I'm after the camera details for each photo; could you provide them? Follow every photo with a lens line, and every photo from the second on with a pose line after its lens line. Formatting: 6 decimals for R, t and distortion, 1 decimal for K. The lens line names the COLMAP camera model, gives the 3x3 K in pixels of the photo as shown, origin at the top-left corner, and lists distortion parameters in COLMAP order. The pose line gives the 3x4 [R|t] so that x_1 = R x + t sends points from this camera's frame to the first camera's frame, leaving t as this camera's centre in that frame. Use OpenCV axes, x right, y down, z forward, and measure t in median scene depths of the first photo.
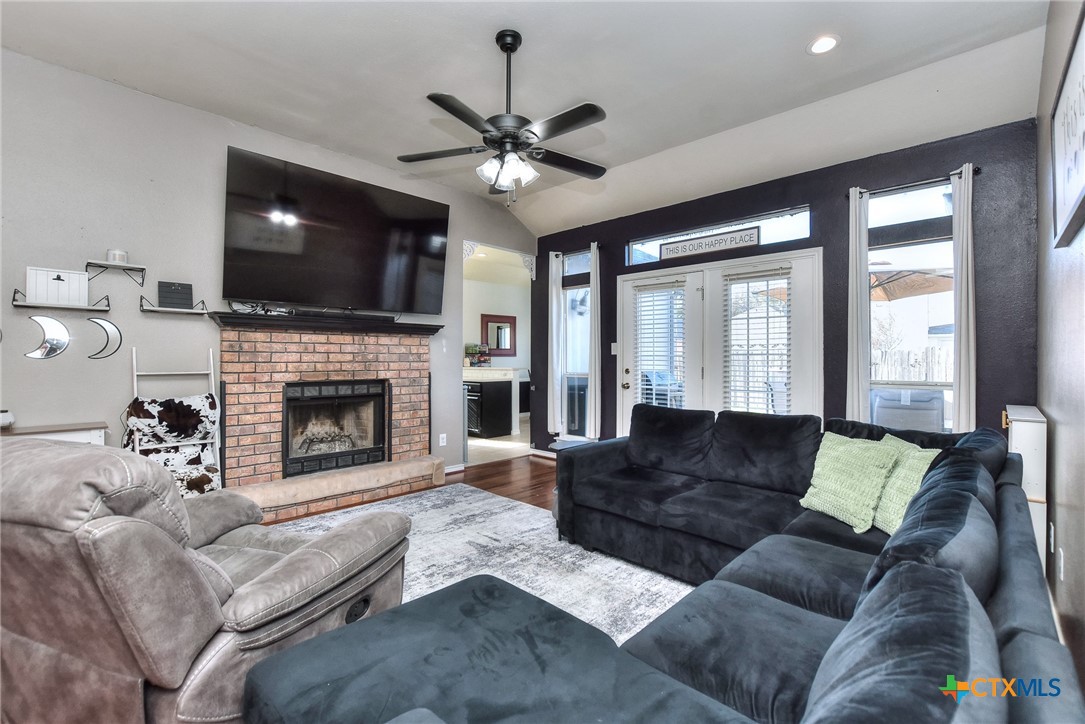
lens RADIAL K [[485.5, 0, 538.3], [0, 485.5, 357.2], [0, 0, 1]] dist [-0.008599, 0.001393]
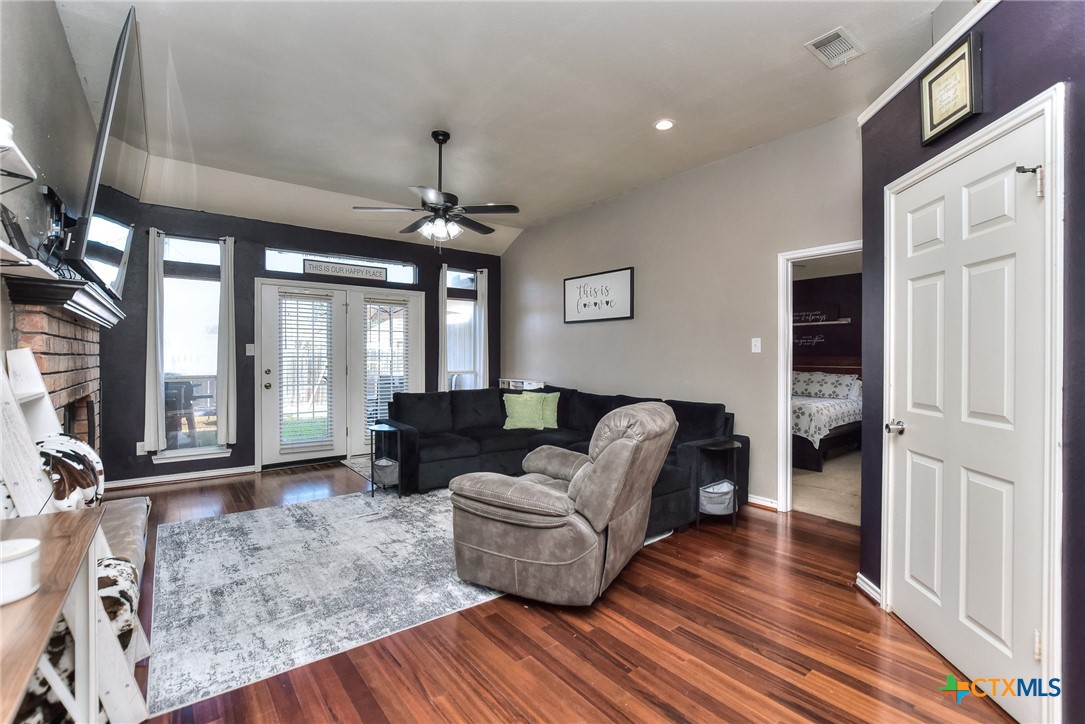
lens RADIAL K [[485.5, 0, 541.7], [0, 485.5, 361.0], [0, 0, 1]] dist [-0.008599, 0.001393]
pose [[0.129494, -0.009471, 0.991535, -0.956911], [0.000938, 0.999955, 0.009429, -0.004551], [-0.991580, -0.000291, 0.129497, 0.356268]]
